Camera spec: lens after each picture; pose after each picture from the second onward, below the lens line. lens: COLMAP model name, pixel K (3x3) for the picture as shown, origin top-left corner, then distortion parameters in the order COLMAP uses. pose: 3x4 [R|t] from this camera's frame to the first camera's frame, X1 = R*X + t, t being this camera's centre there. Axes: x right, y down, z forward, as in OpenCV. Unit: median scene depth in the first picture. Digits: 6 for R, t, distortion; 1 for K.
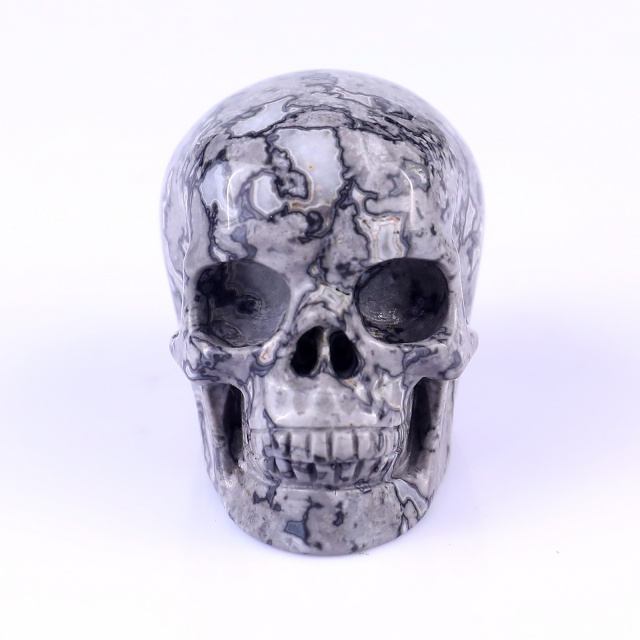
lens RADIAL K [[2563.6, 0, 320.0], [0, 2563.6, 320.0], [0, 0, 1]] dist [-0.075226, 0.396855]
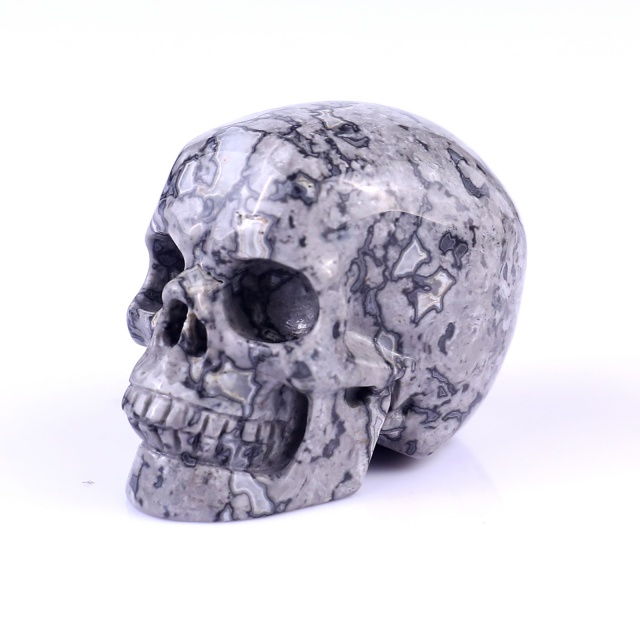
lens RADIAL K [[2563.6, 0, 320.0], [0, 2563.6, 320.0], [0, 0, 1]] dist [-0.075226, 0.396855]
pose [[0.721224, 0.213355, -0.659026, 0.747755], [-0.285054, 0.958510, -0.001646, -0.004745], [0.631332, 0.189045, 0.752118, 0.224671]]
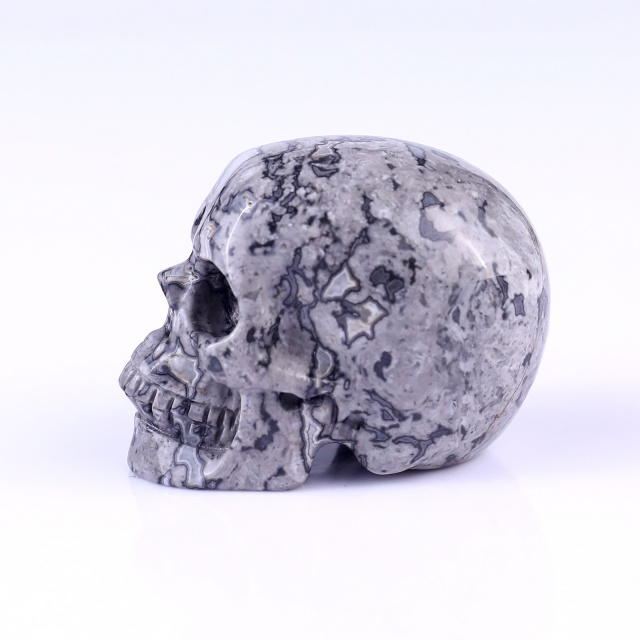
lens RADIAL K [[2563.6, 0, 320.0], [0, 2563.6, 320.0], [0, 0, 1]] dist [-0.075226, 0.396855]
pose [[0.121178, 0.292203, -0.948648, 1.170051], [-0.383073, 0.895423, 0.226875, -0.288301], [0.915735, 0.335910, 0.220440, 0.792411]]
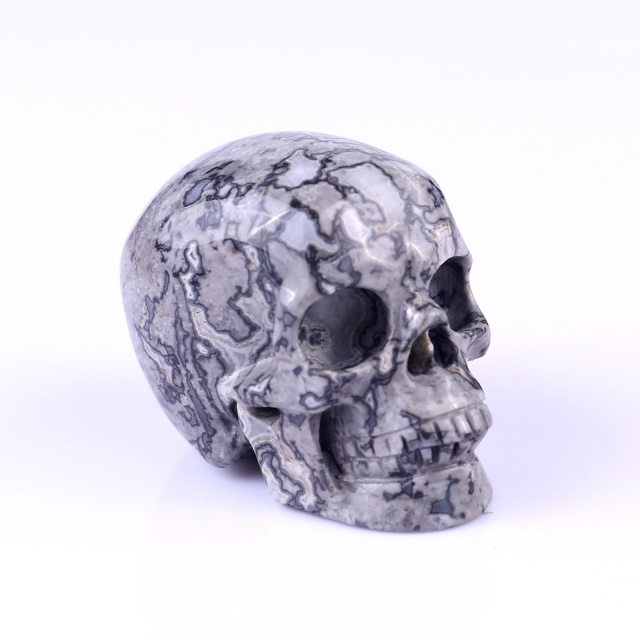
lens RADIAL K [[2563.6, 0, 320.0], [0, 2563.6, 320.0], [0, 0, 1]] dist [-0.075226, 0.396855]
pose [[0.771200, -0.216696, 0.598576, -0.715553], [0.270741, 0.962652, -0.000321, -0.012707], [-0.576151, 0.162306, 0.801066, 0.108181]]
